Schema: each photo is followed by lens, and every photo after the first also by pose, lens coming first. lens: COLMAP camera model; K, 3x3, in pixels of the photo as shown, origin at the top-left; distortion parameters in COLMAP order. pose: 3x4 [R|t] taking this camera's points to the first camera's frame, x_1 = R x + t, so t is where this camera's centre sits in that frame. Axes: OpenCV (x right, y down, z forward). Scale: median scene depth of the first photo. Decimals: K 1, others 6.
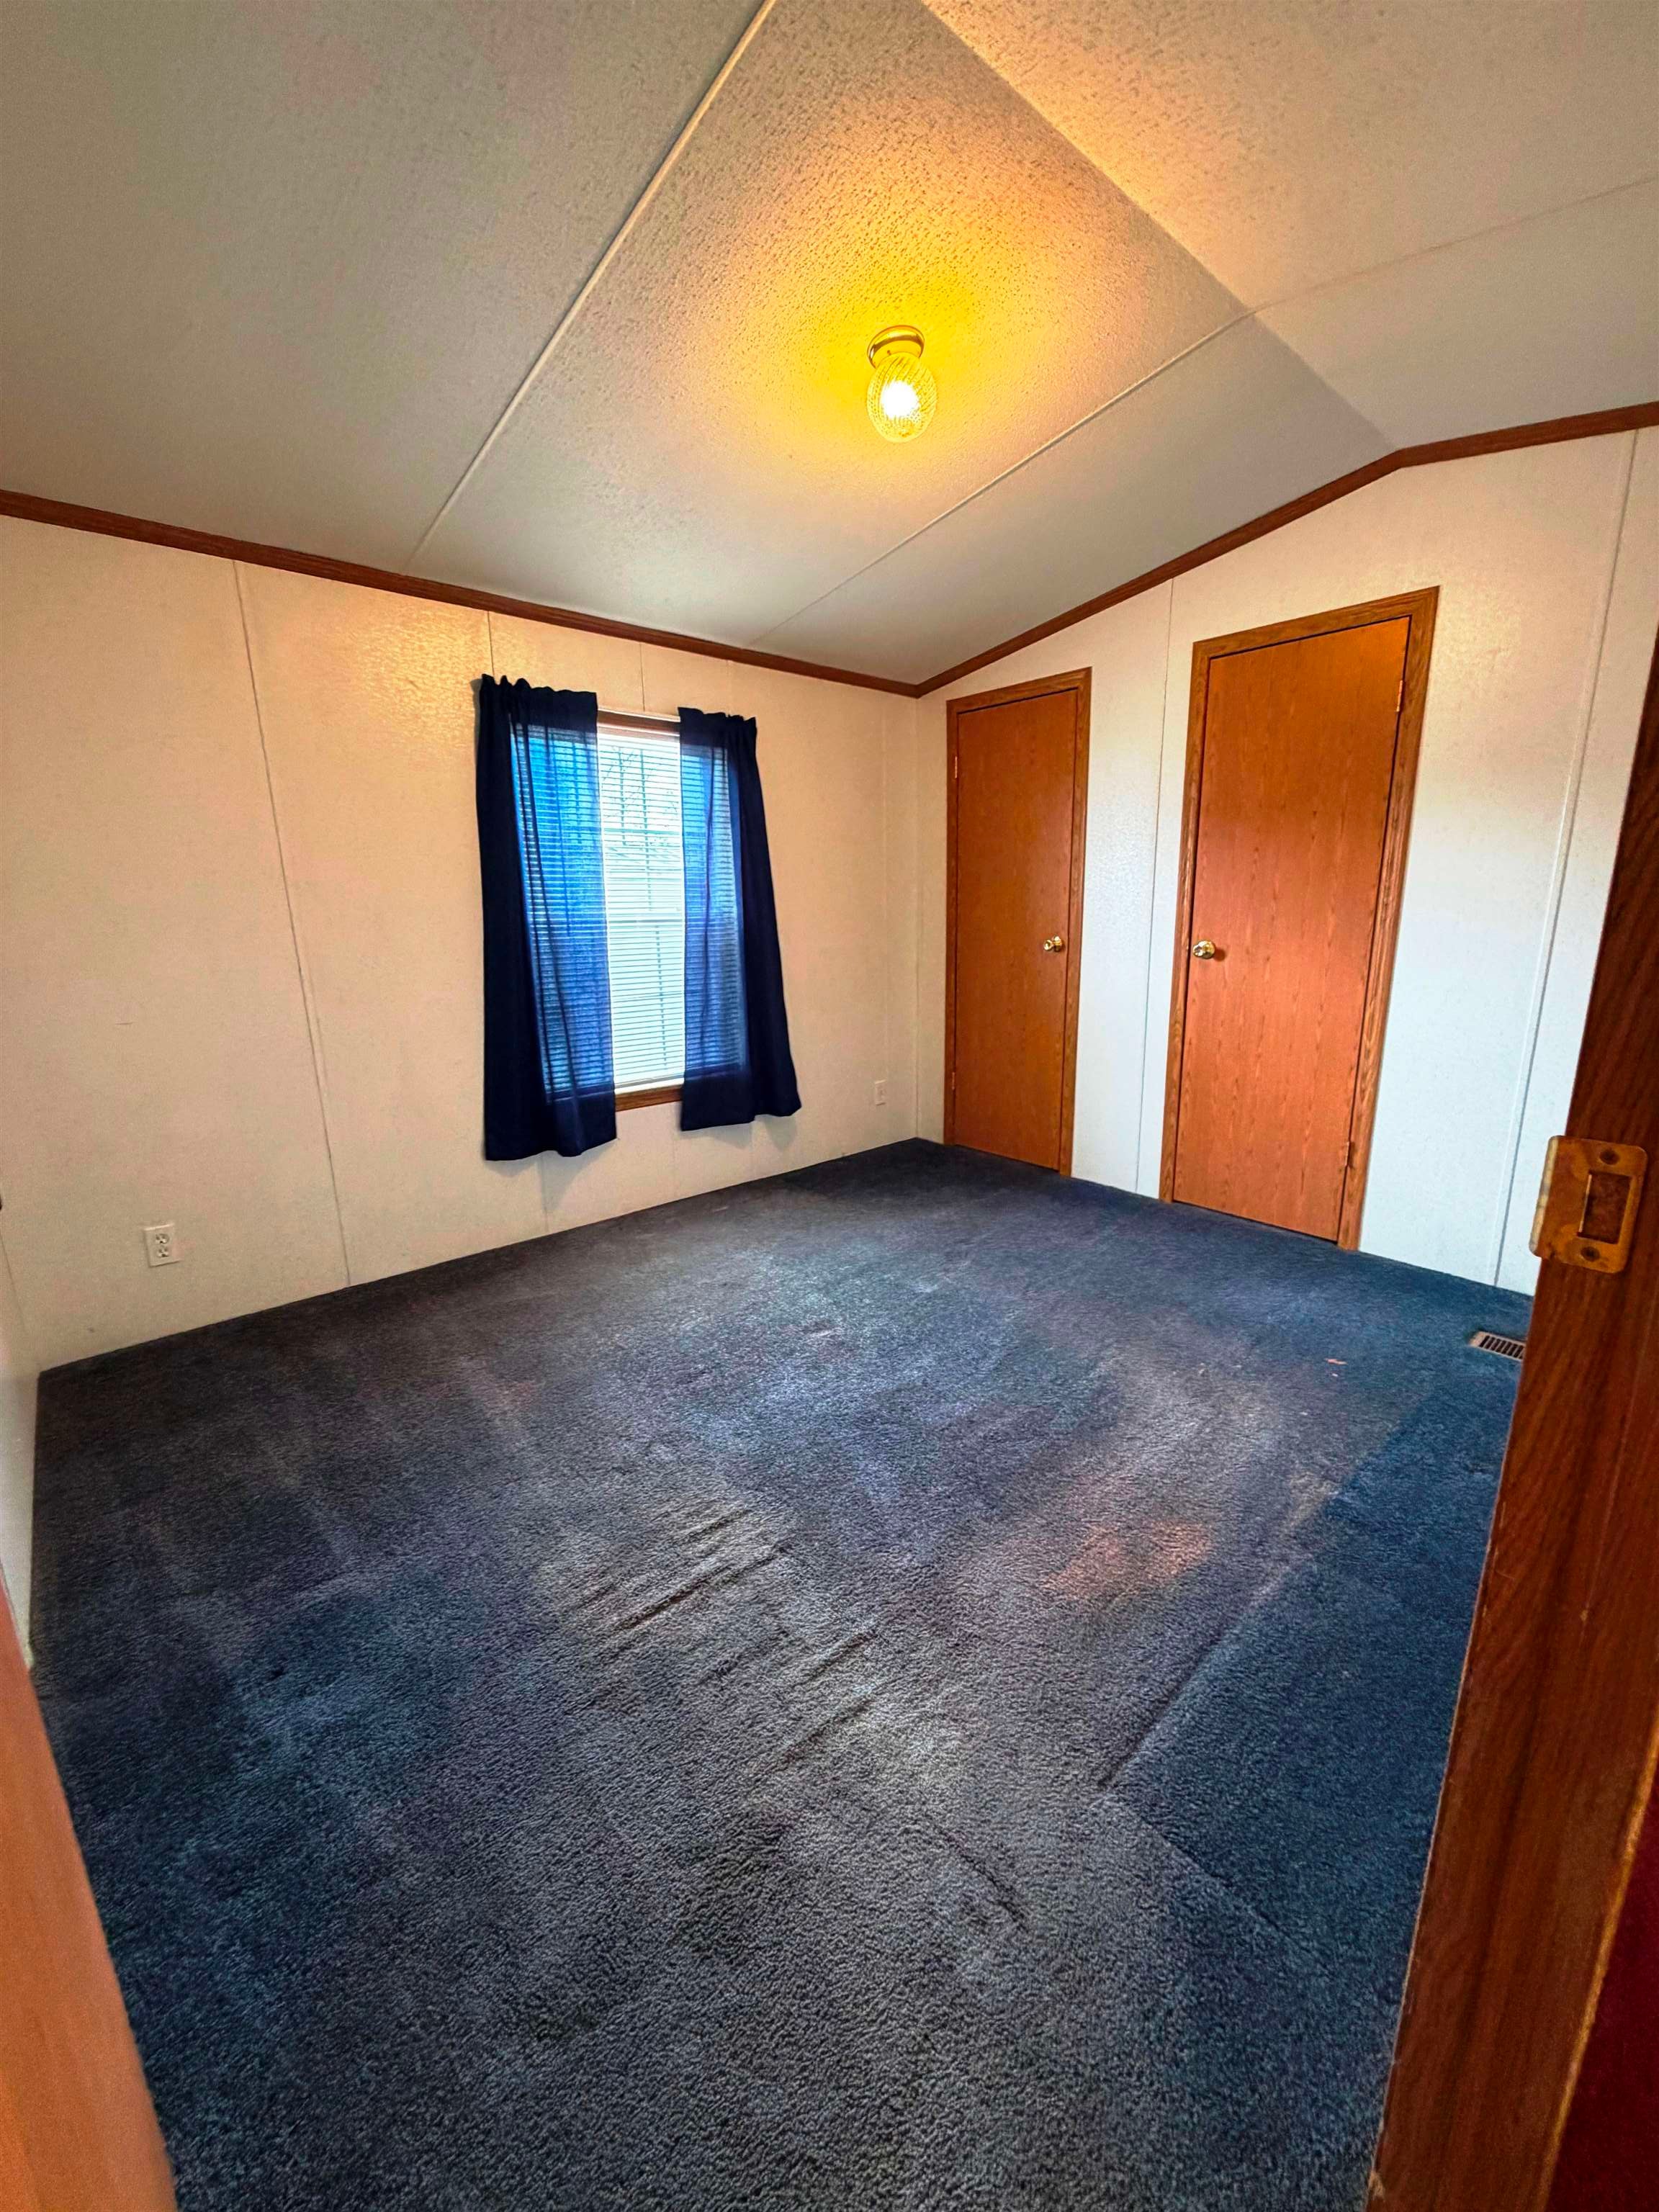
lens RADIAL K [[878.4, 0, 827.8], [0, 878.4, 1098.1], [0, 0, 1]] dist [0.000754, -0.000599]
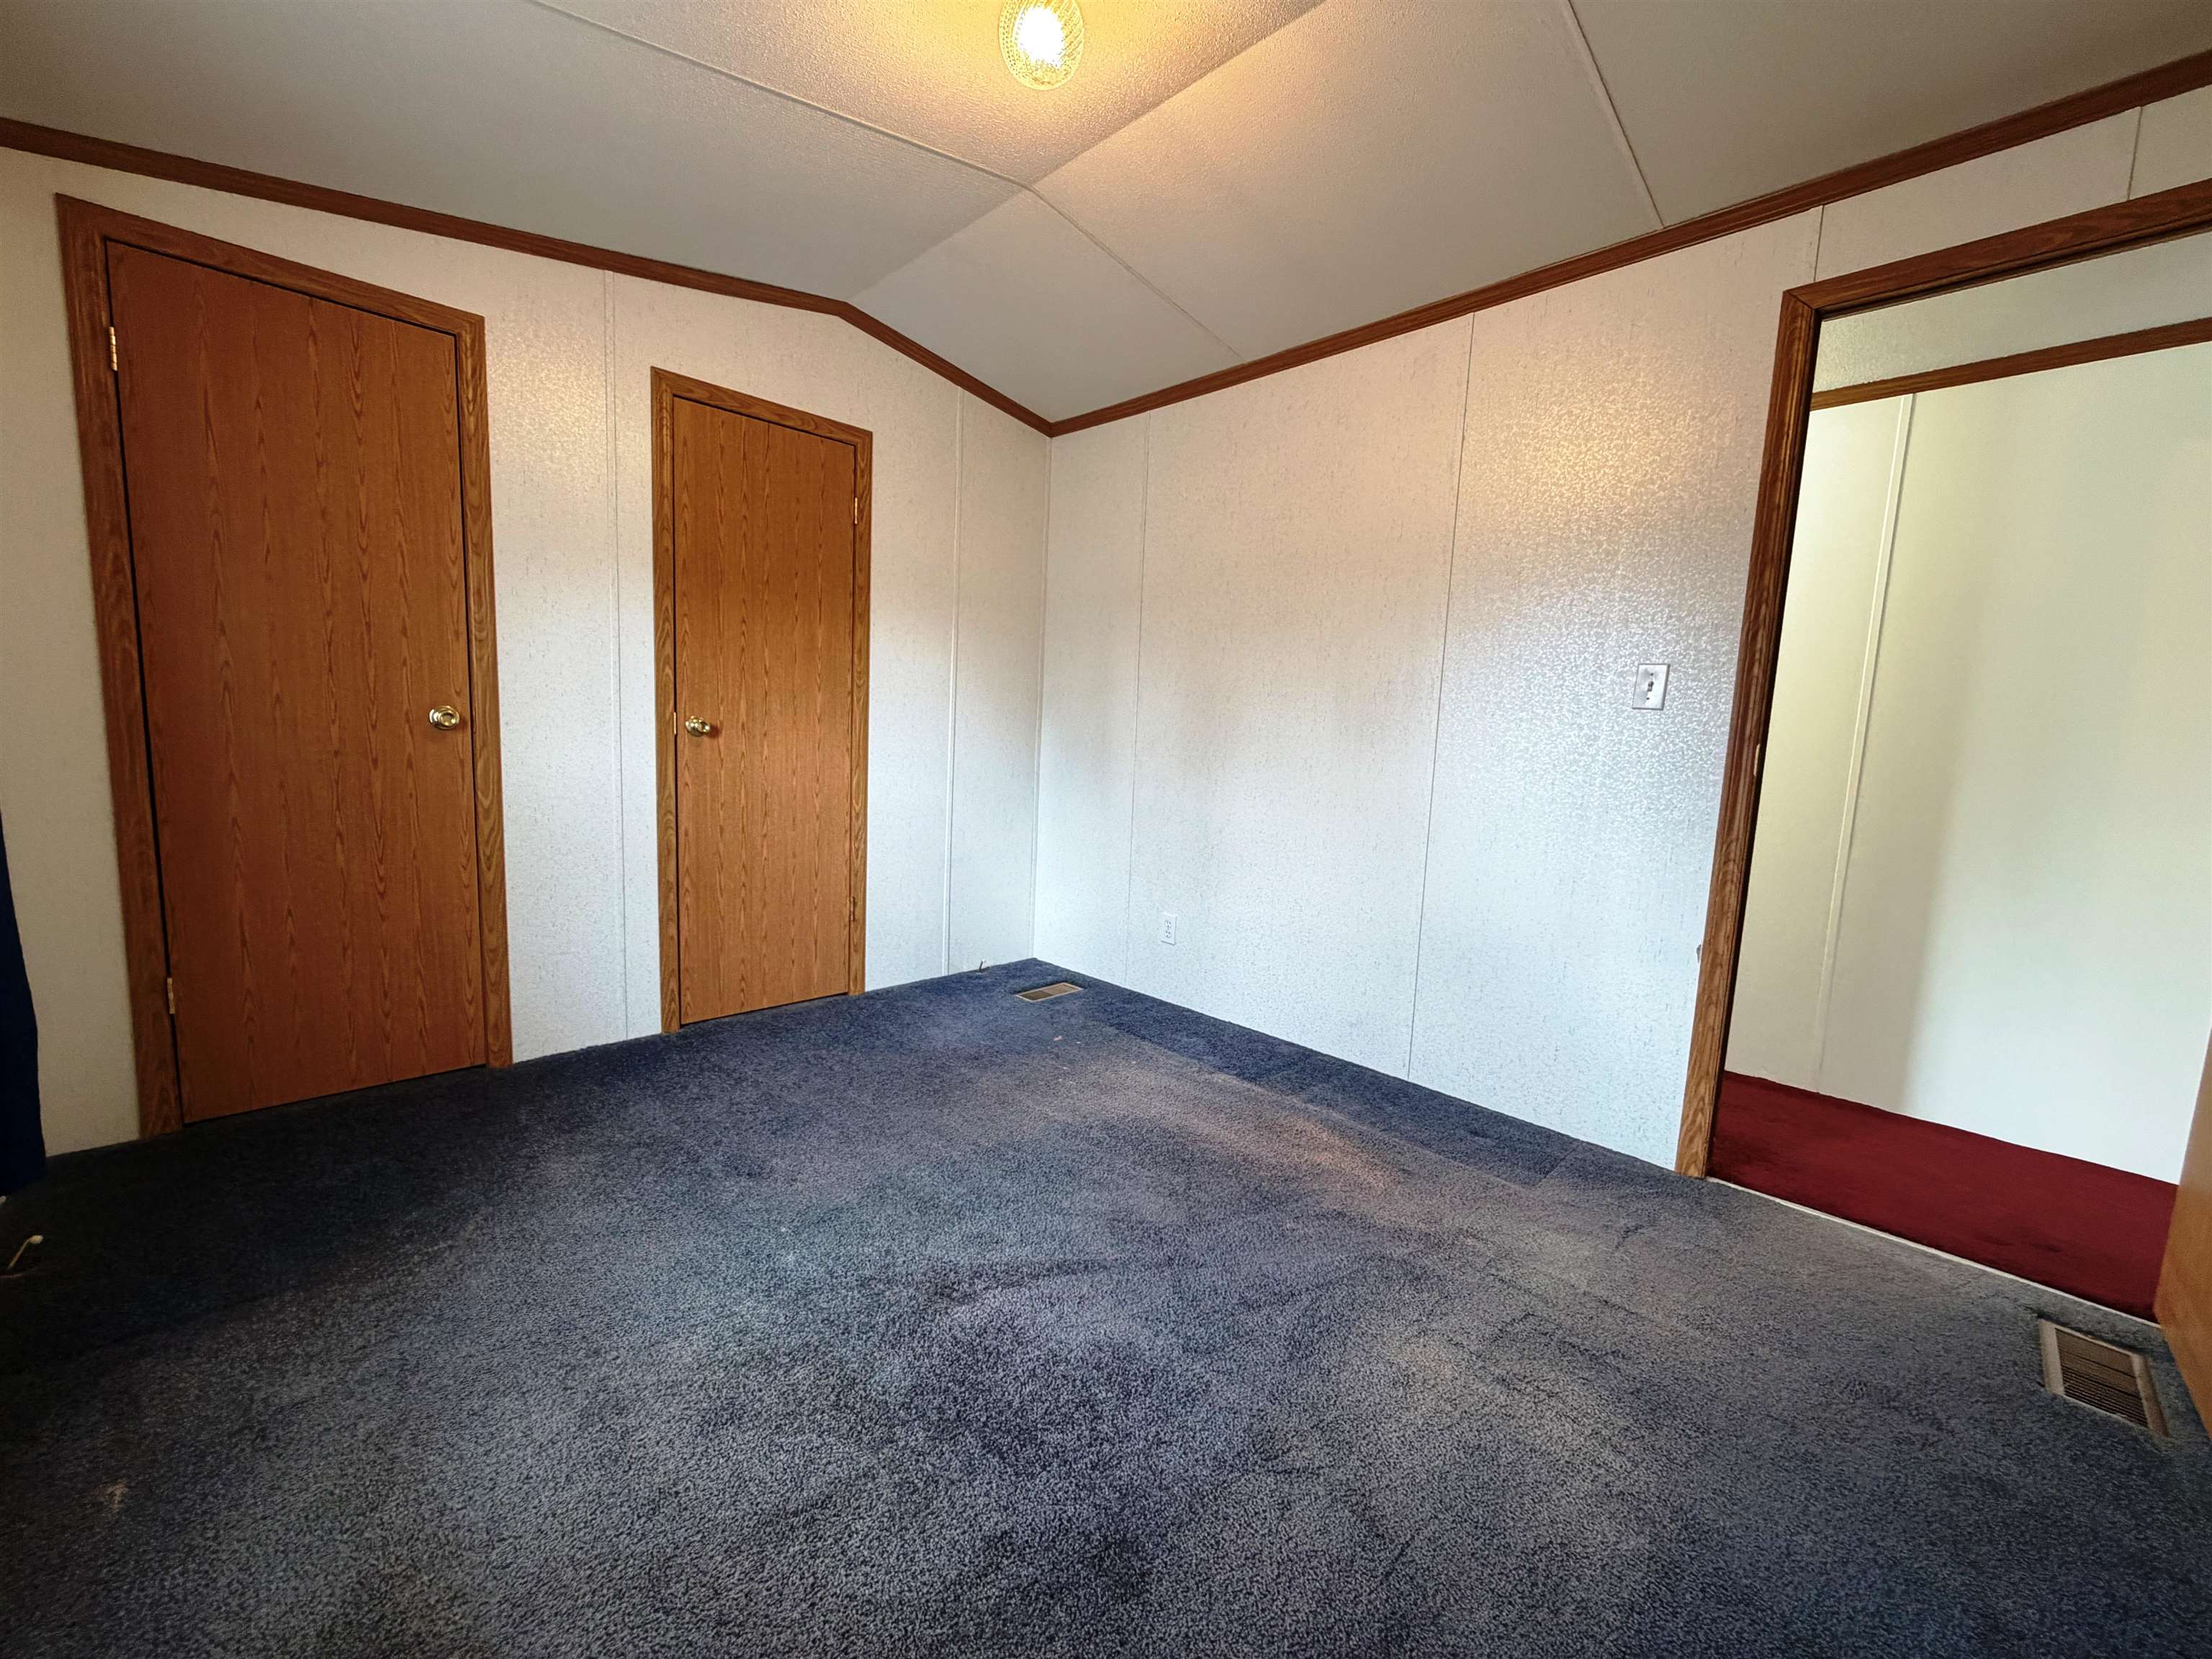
lens RADIAL K [[878.4, 0, 1095.2], [0, 878.4, 830.3], [0, 0, 1]] dist [0.000754, -0.000599]
pose [[-0.055825, -0.100515, 0.993368, -0.475856], [0.182088, 0.977210, 0.109113, -0.091067], [-0.981696, 0.186971, -0.036250, 0.664123]]
